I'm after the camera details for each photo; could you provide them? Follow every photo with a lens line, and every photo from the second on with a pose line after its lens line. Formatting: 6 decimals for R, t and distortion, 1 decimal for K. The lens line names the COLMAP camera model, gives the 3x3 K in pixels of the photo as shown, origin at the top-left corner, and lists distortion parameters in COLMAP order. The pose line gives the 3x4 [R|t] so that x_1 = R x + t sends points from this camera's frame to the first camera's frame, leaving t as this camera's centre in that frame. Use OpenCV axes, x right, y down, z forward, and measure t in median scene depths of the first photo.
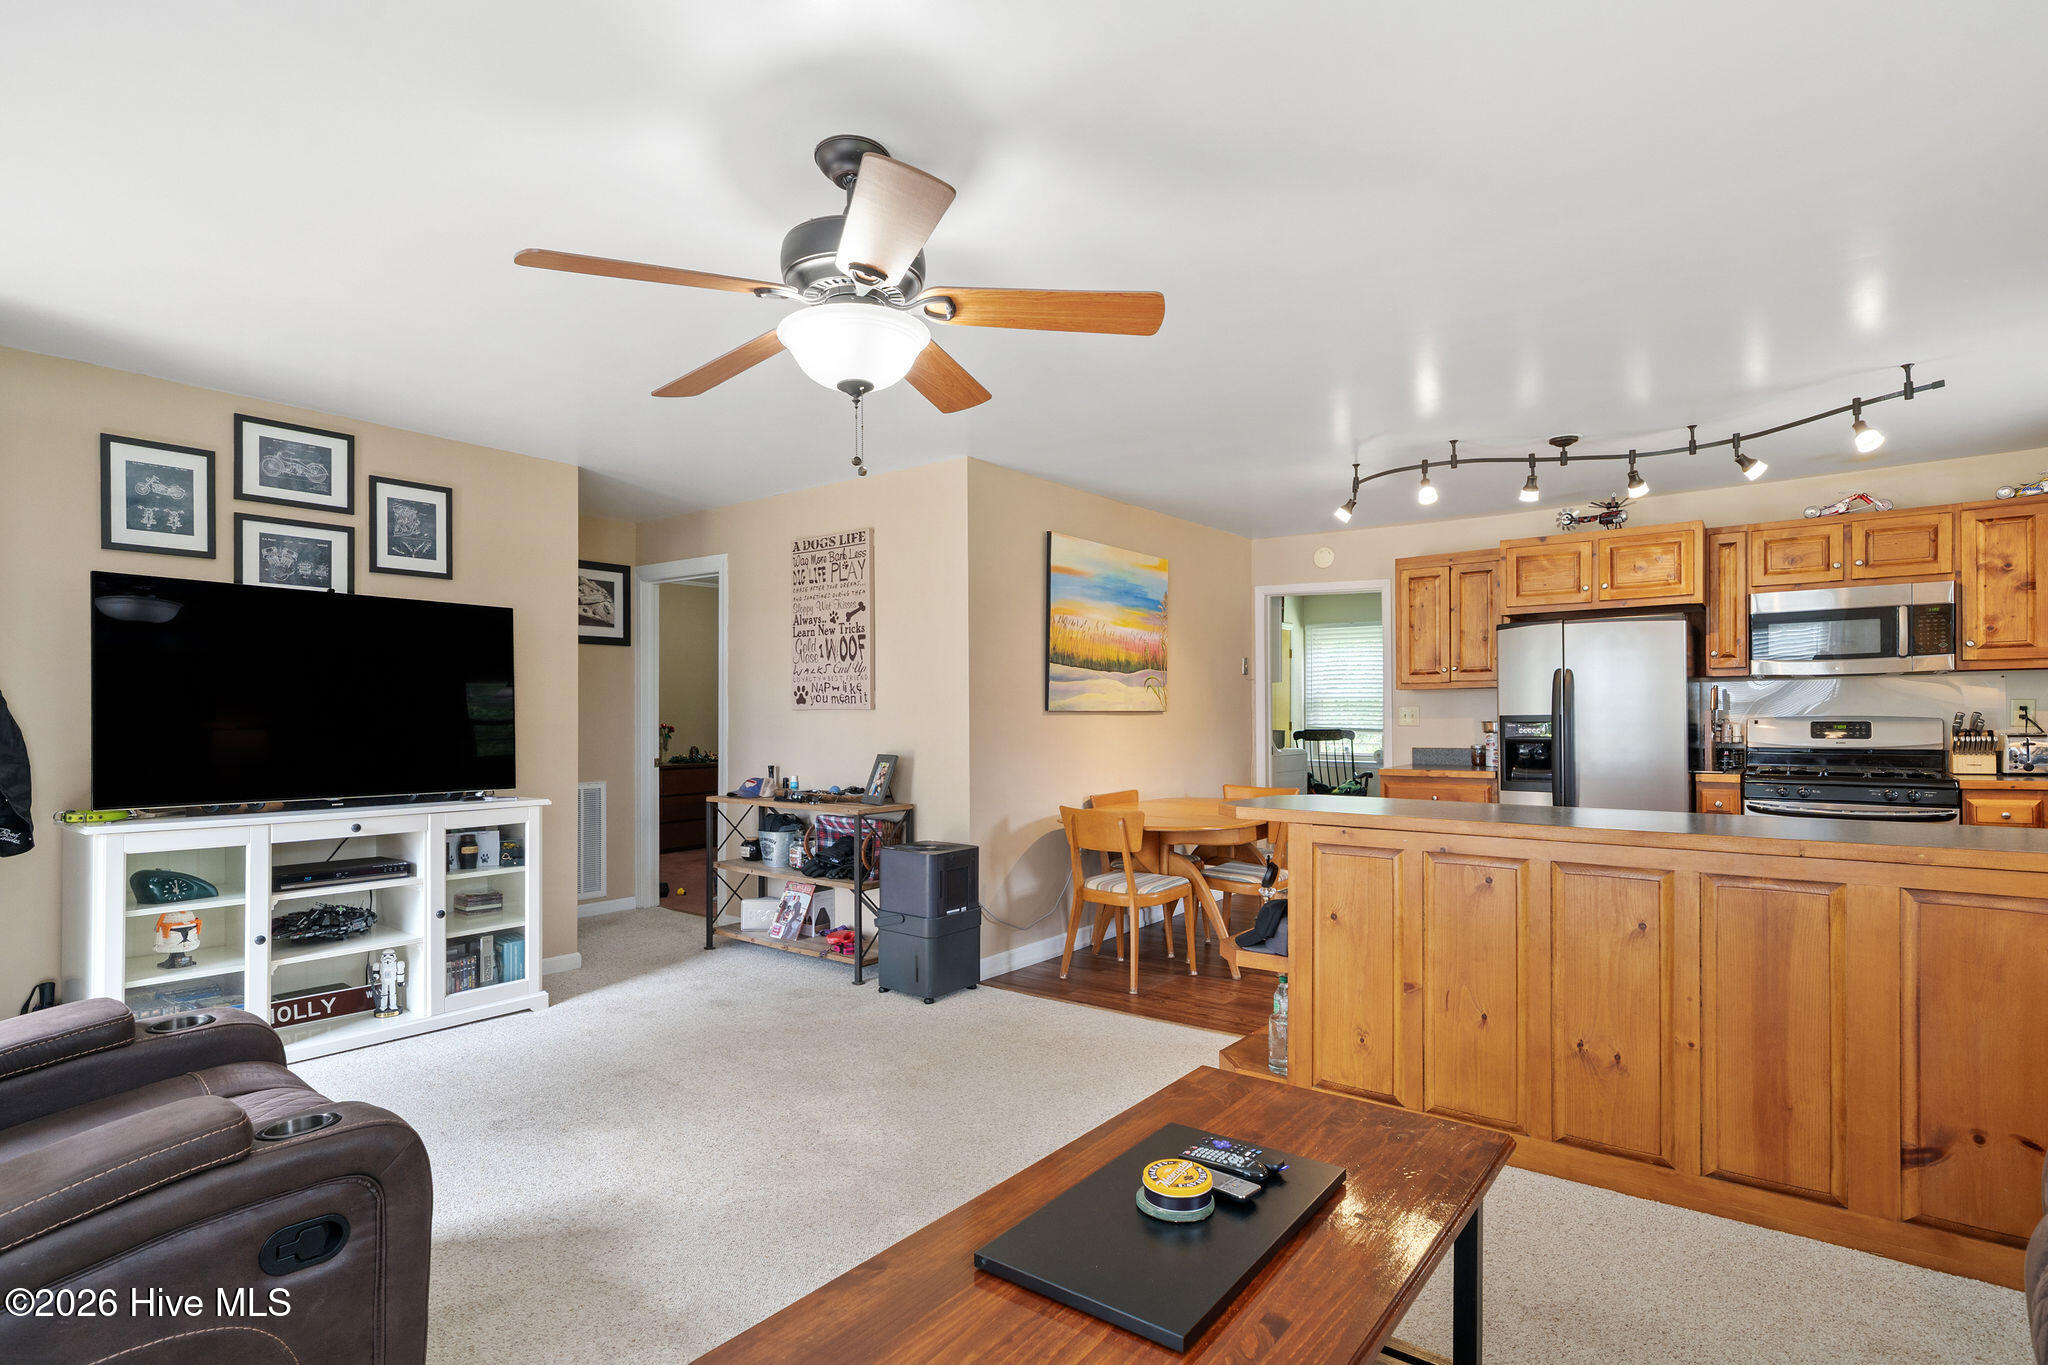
lens RADIAL K [[1012.9, 0, 1023.4], [0, 1012.9, 715.0], [0, 0, 1]] dist [-0.000658, -0.000309]
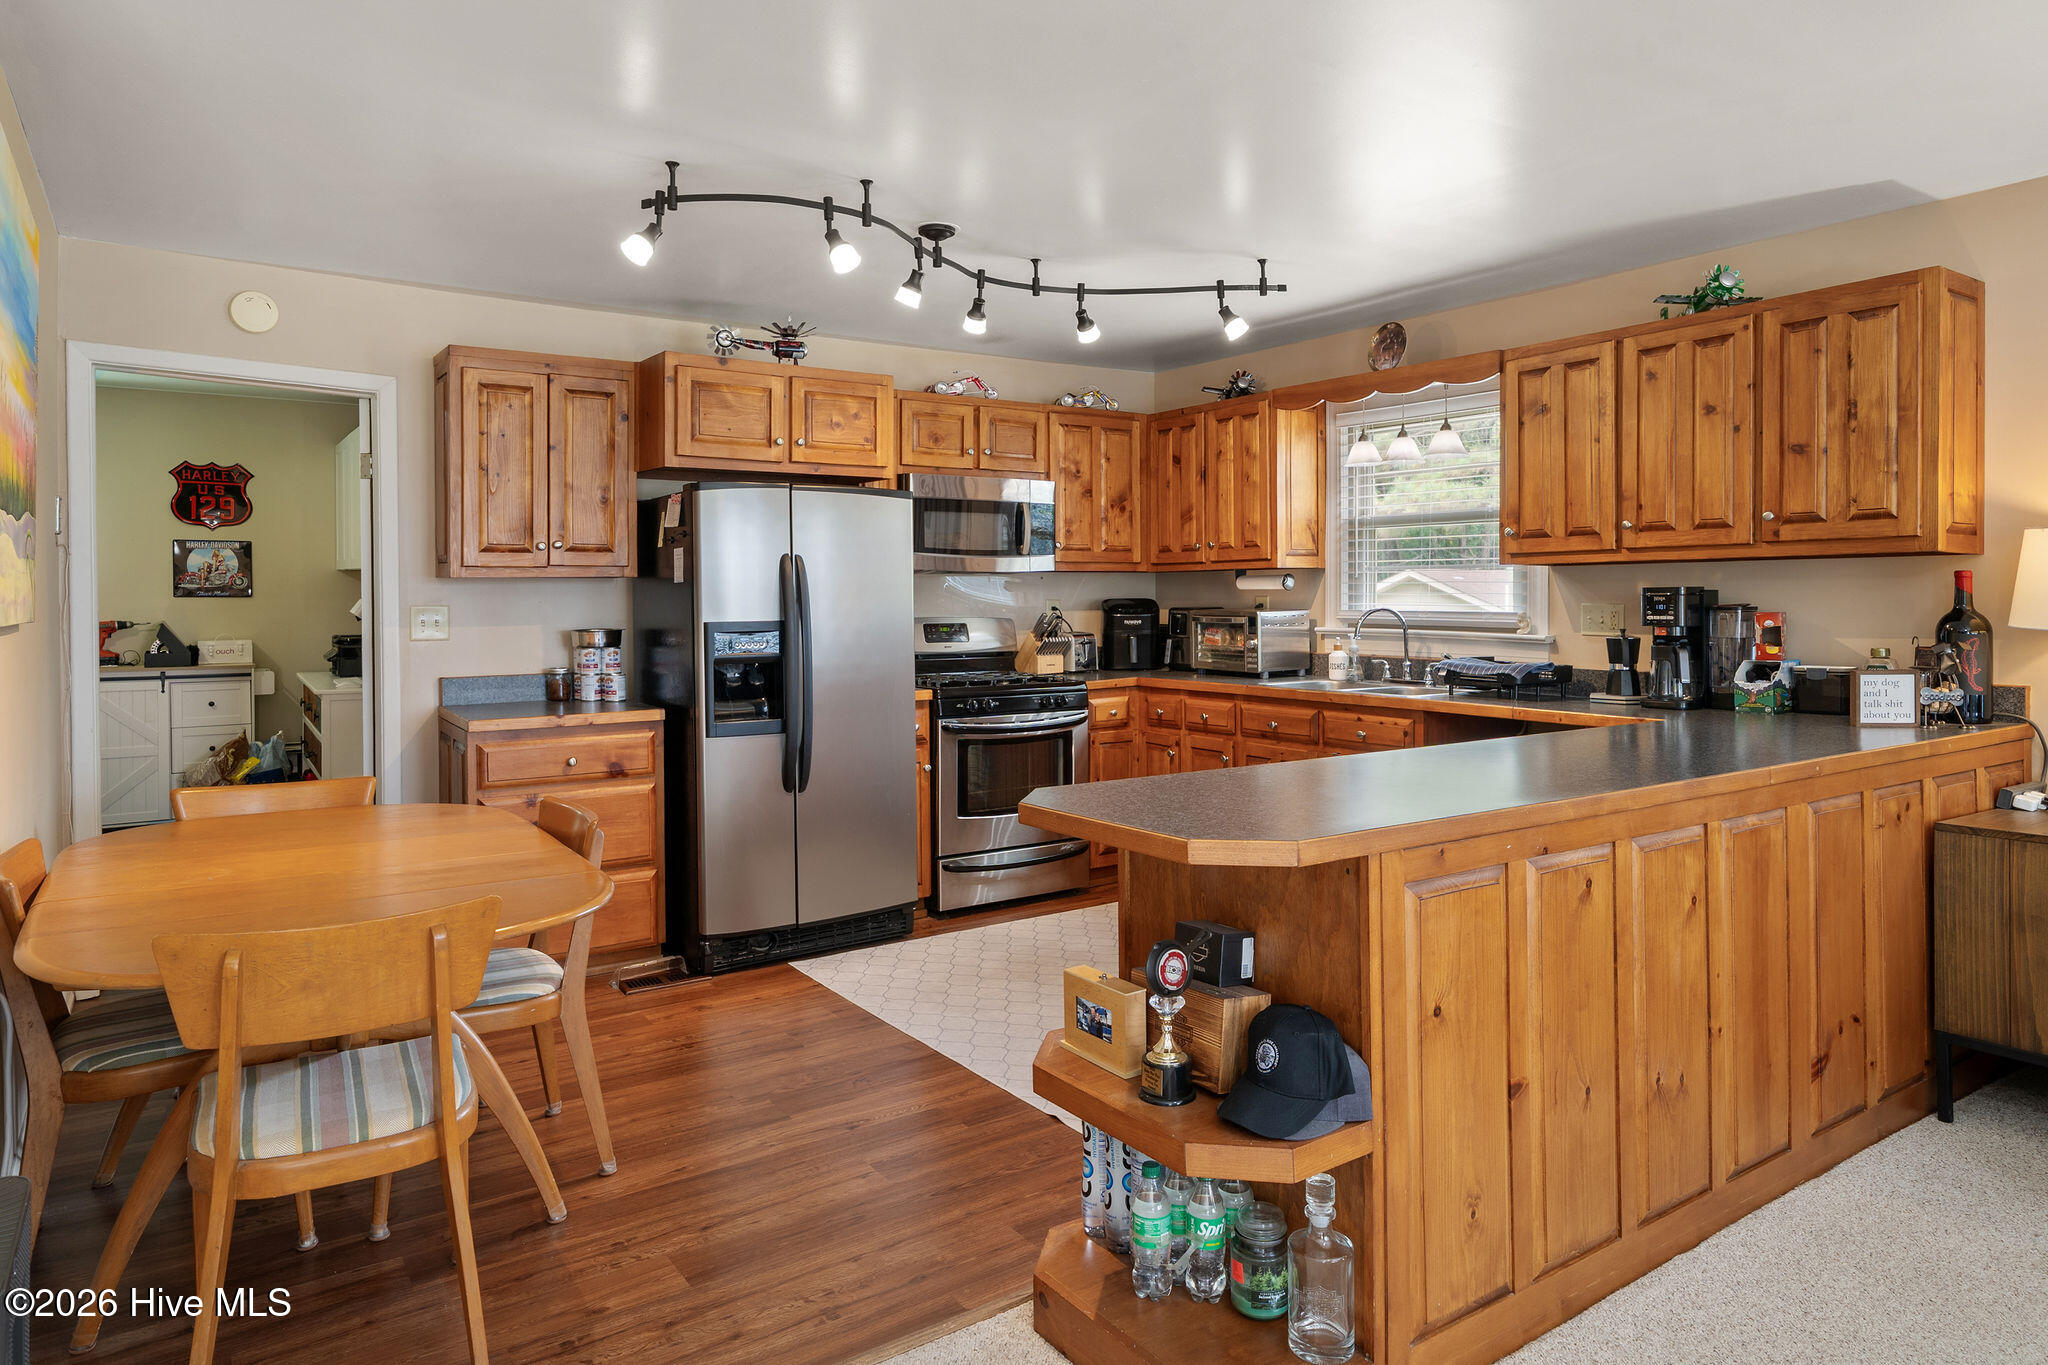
lens RADIAL K [[1244.5, 0, 1022.1], [0, 1244.5, 599.2], [0, 0, 1]] dist [0.002721, 0.000787]
pose [[0.308692, 0.001465, 0.951161, -0.238807], [0.003687, 0.999989, -0.002736, -0.012395], [-0.951155, 0.004351, 0.308683, 0.606881]]
